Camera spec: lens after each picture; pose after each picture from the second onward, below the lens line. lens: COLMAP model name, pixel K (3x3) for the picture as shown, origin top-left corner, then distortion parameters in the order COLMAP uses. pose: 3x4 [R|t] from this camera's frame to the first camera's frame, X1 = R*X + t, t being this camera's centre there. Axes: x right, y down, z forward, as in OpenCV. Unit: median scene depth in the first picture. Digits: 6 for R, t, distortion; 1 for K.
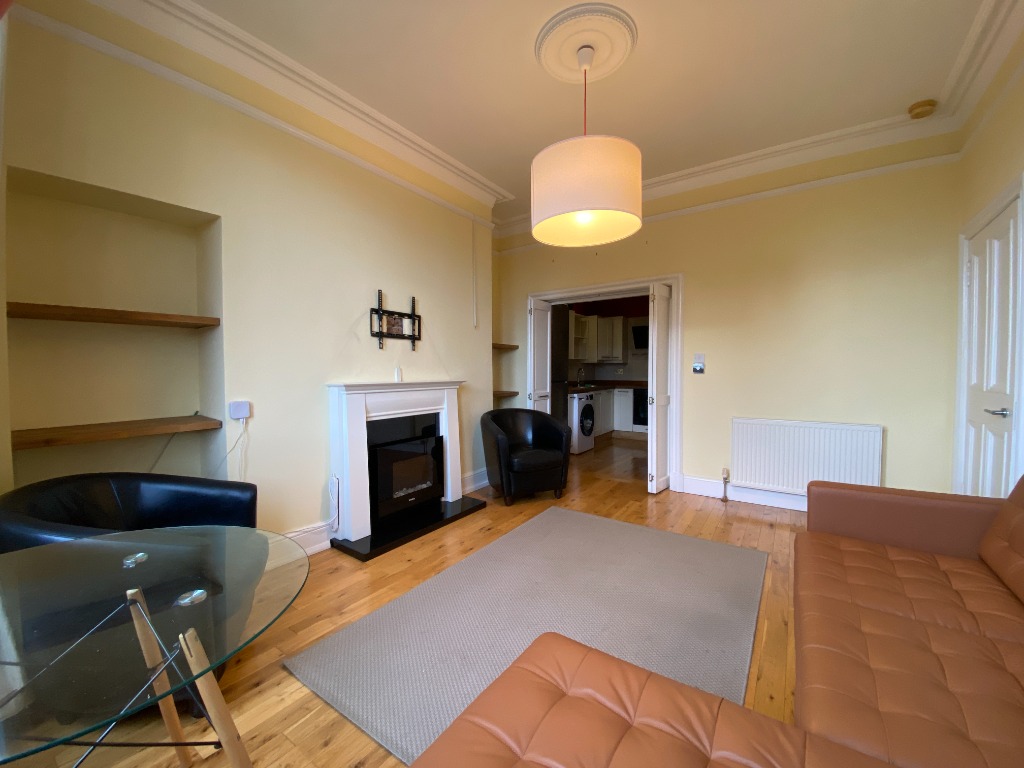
lens RADIAL K [[413.6, 0, 512.0], [0, 413.6, 384.0], [0, 0, 1]] dist [0.100248, -0.000079]
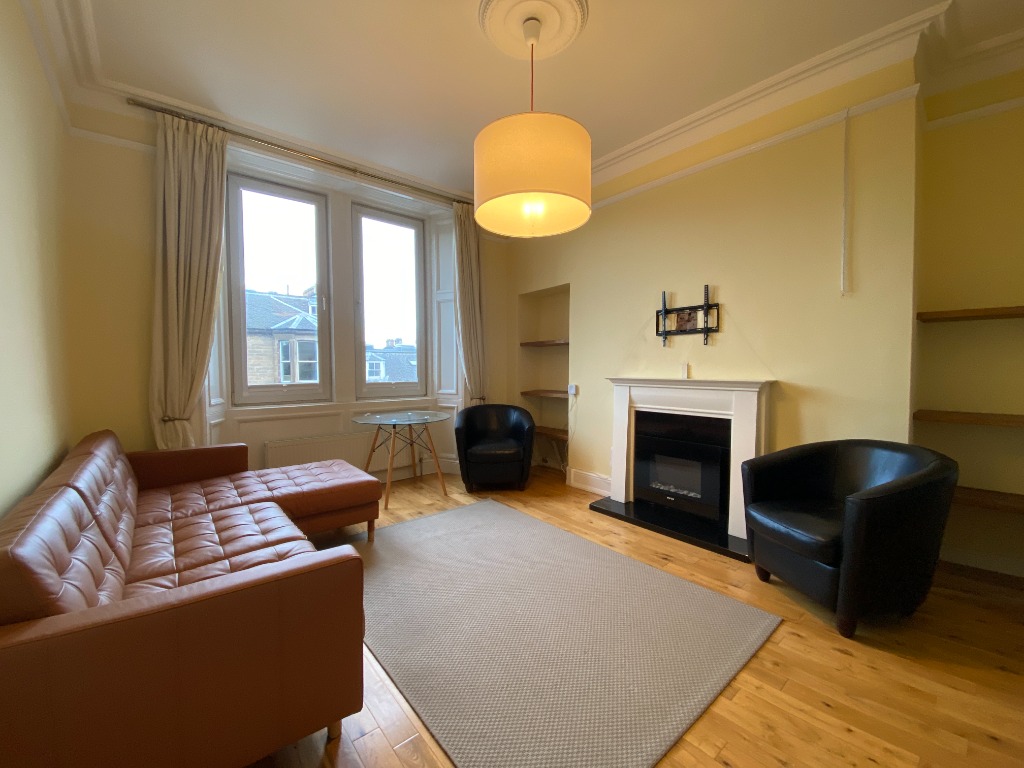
lens RADIAL K [[410.3, 0, 512.0], [0, 410.3, 384.0], [0, 0, 1]] dist [-0.000858, -0.000238]
pose [[-0.258456, 0.042278, -0.965097, 0.764017], [-0.031402, 0.998146, 0.052136, -0.030310], [0.965513, 0.043781, -0.256649, 0.864993]]
